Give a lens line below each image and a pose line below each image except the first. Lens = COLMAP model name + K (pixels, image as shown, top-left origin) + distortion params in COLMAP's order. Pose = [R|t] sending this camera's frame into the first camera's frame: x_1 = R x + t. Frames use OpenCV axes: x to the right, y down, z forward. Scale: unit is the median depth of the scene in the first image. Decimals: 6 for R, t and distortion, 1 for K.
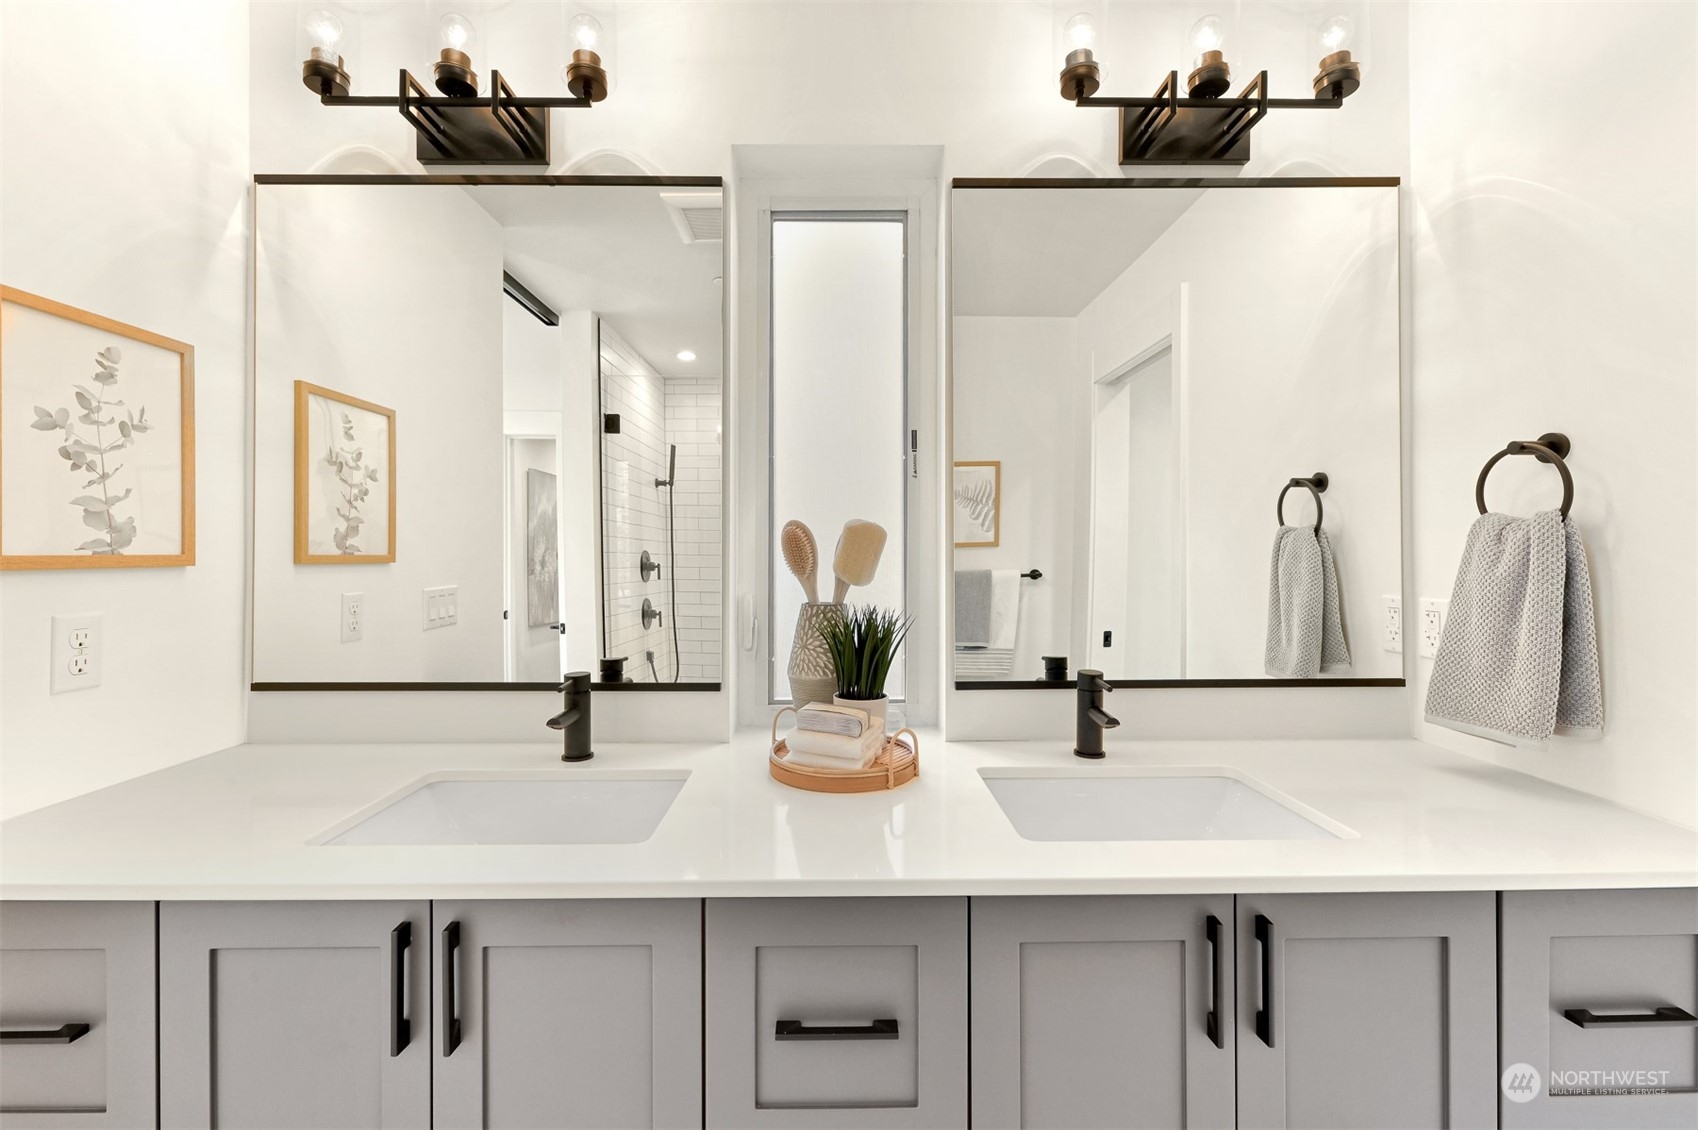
lens RADIAL K [[693.7, 0, 839.8], [0, 693.7, 554.9], [0, 0, 1]] dist [-0.002111, -0.001692]
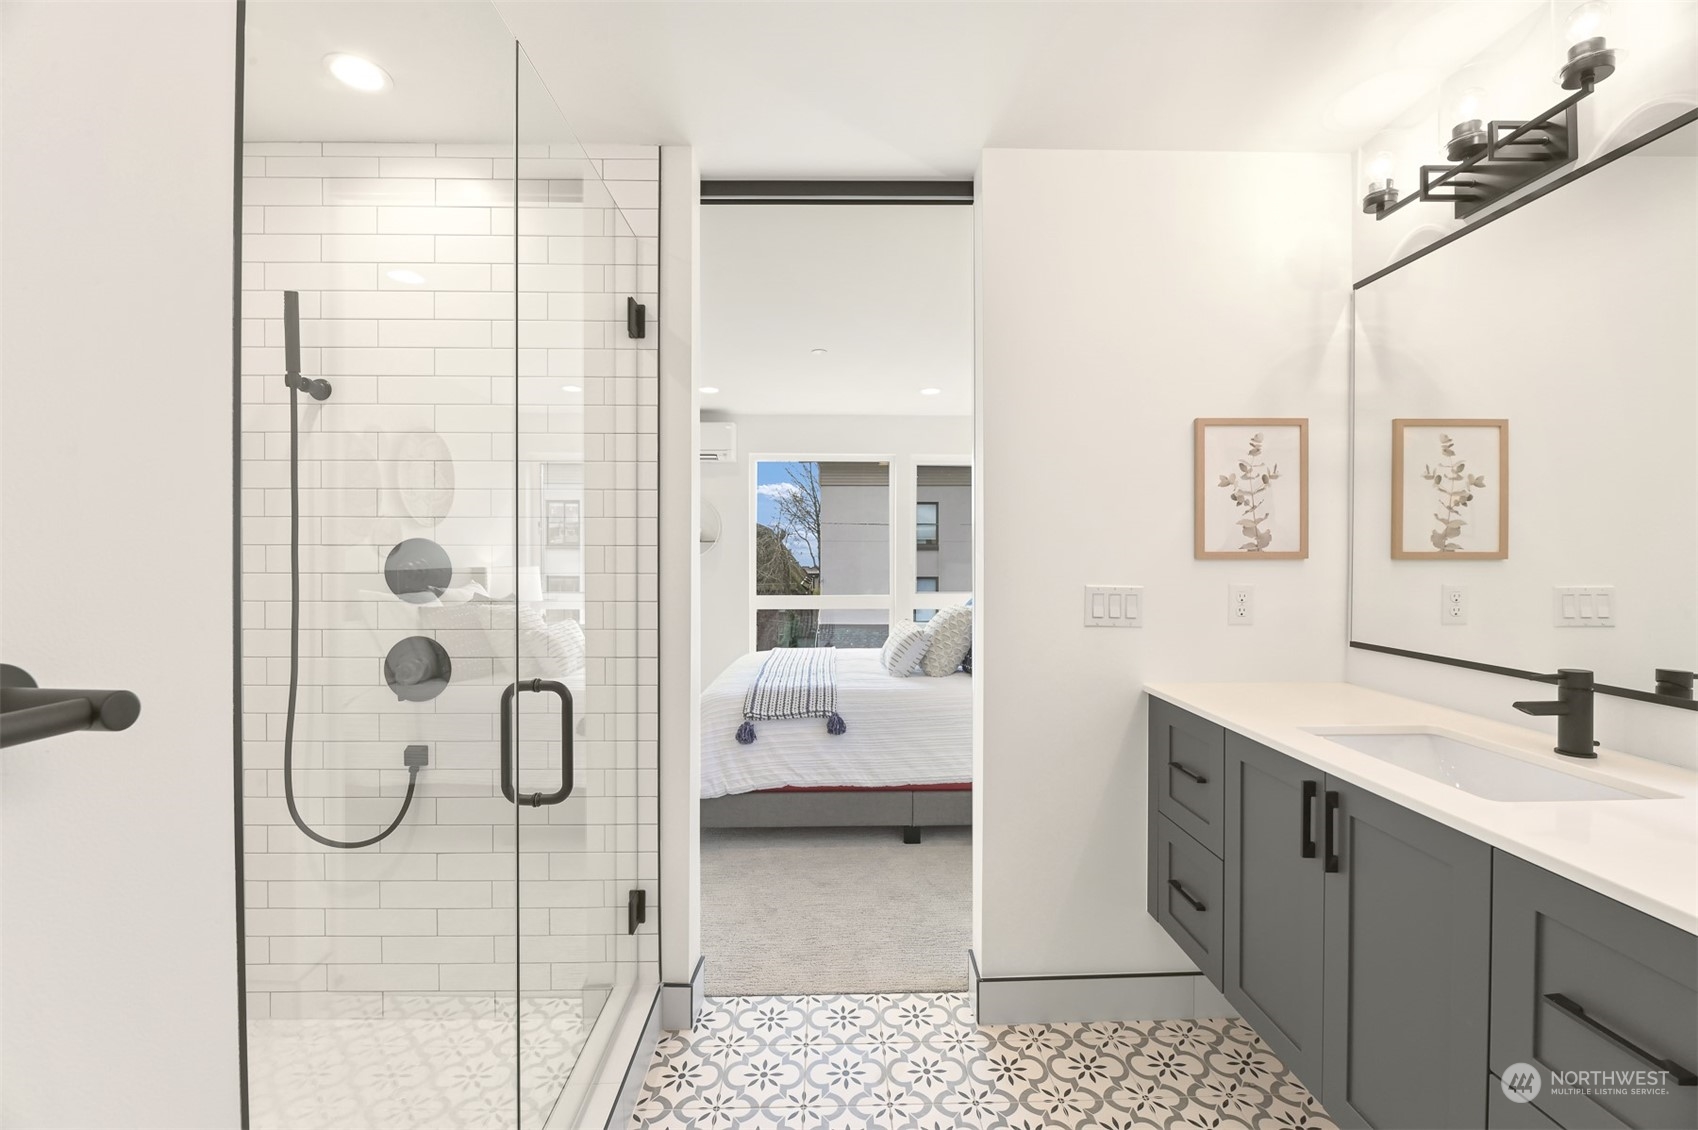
lens RADIAL K [[693.7, 0, 840.9], [0, 693.7, 558.7], [0, 0, 1]] dist [-0.002111, -0.001692]
pose [[-0.001300, 0.009314, -0.999956, 0.618782], [-0.003399, 0.999951, 0.009318, 0.004874], [0.999993, 0.003411, -0.001269, -0.055611]]
